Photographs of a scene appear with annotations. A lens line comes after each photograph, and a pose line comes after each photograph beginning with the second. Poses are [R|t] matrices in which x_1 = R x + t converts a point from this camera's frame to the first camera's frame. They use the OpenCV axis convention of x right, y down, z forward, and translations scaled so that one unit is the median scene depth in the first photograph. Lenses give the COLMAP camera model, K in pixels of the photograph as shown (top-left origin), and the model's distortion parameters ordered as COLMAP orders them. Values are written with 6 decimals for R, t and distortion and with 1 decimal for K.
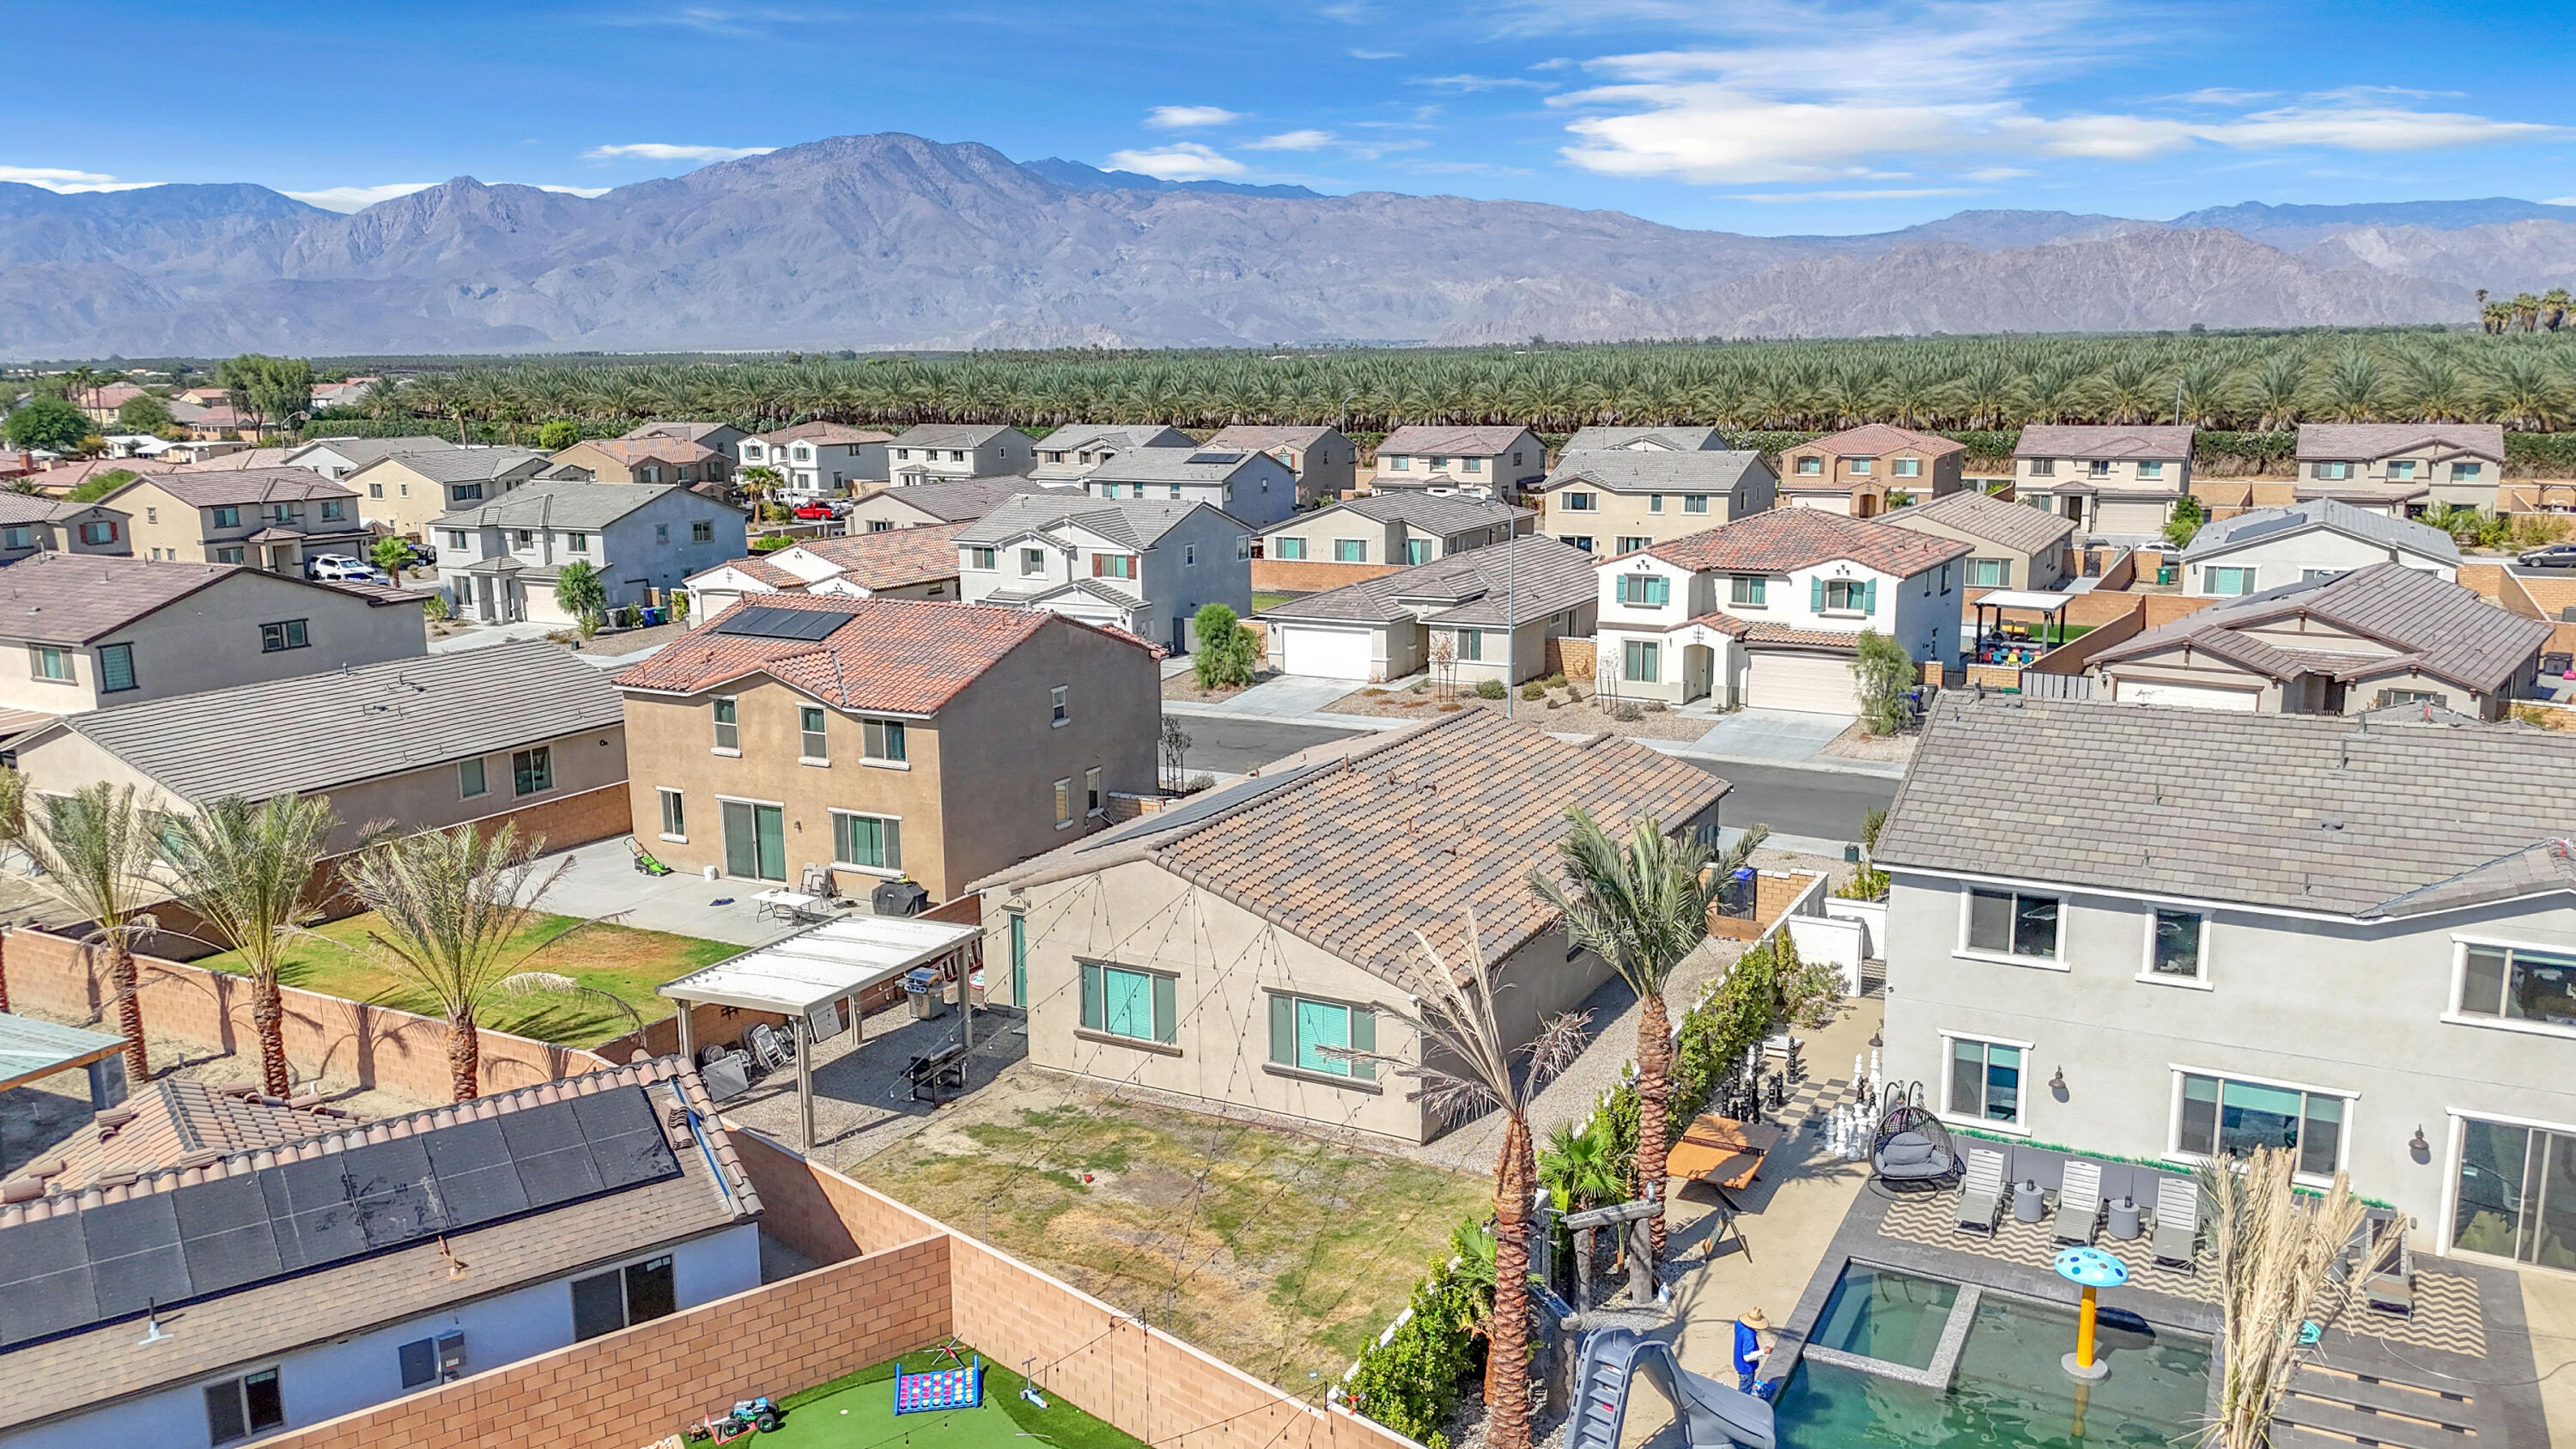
lens RADIAL K [[1886.6, 0, 1288.0], [0, 1886.6, 724.5], [0, 0, 1]] dist [0.016896, 0.000162]
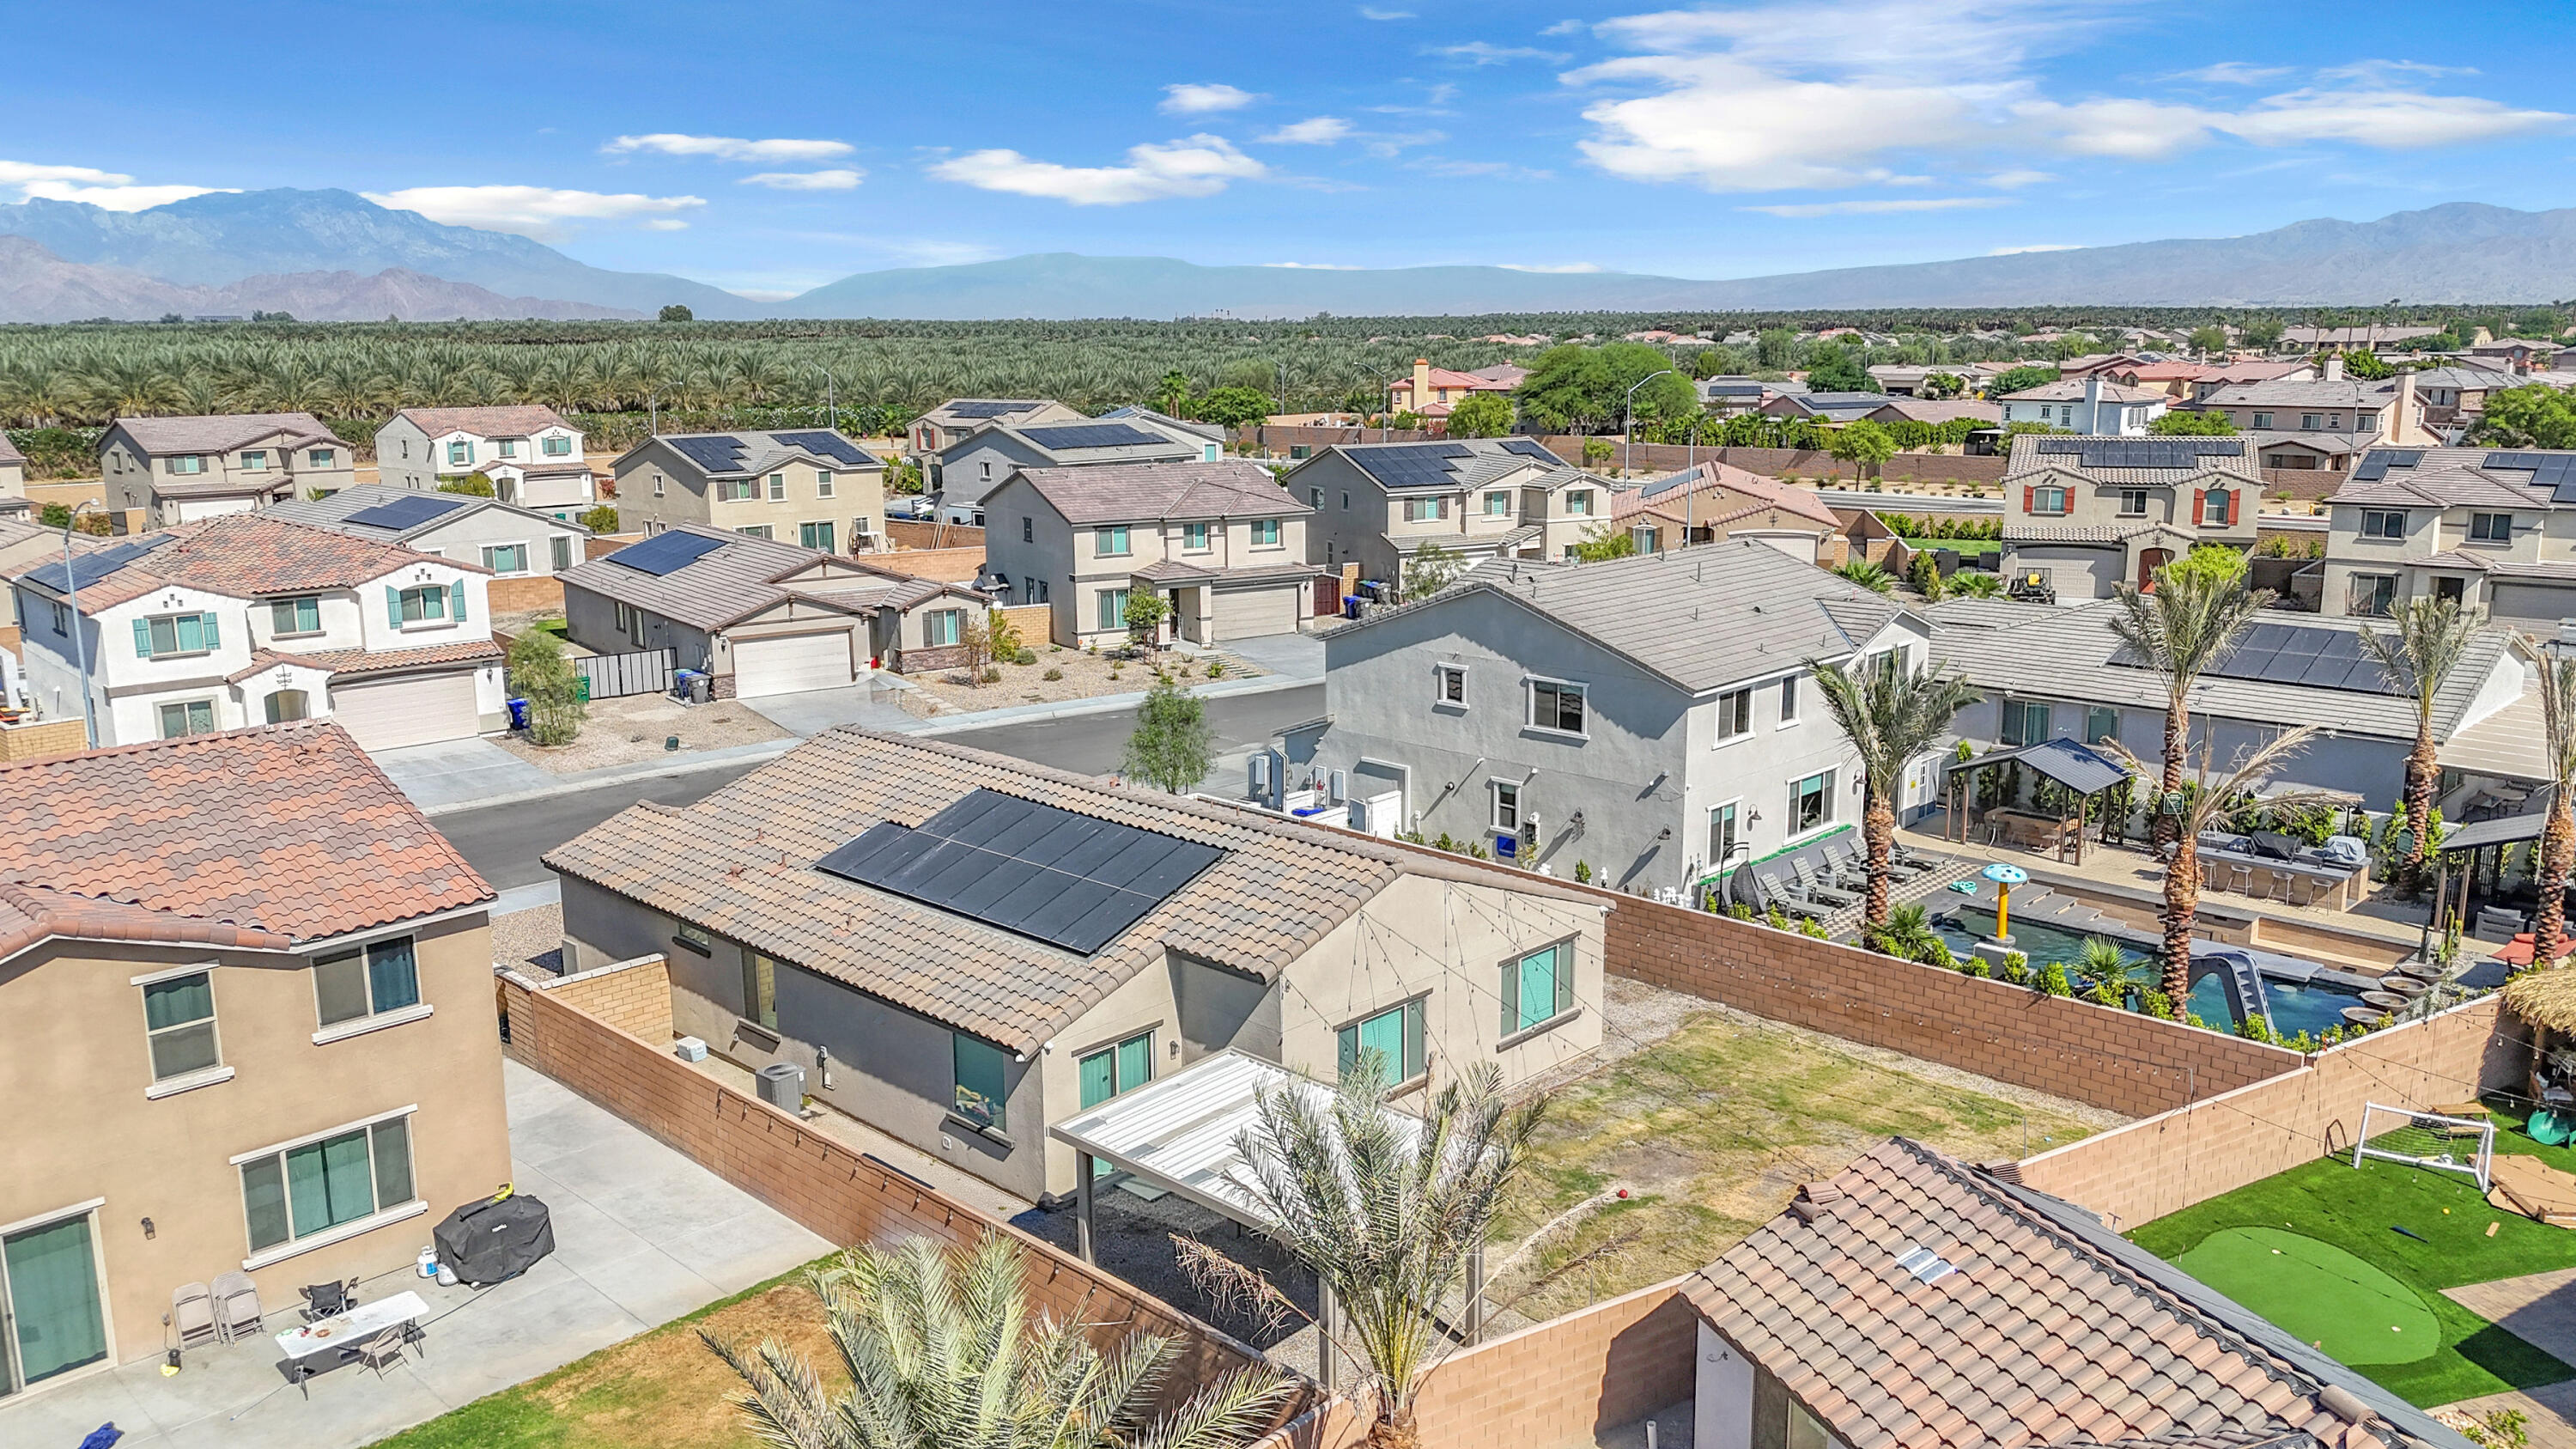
lens RADIAL K [[1886.6, 0, 1288.0], [0, 1886.6, 724.5], [0, 0, 1]] dist [0.016896, 0.000162]
pose [[0.252752, -0.182207, 0.950220, -0.436021], [0.186801, 0.972819, 0.136852, -0.059386], [-0.949327, 0.142912, 0.279918, 0.393281]]
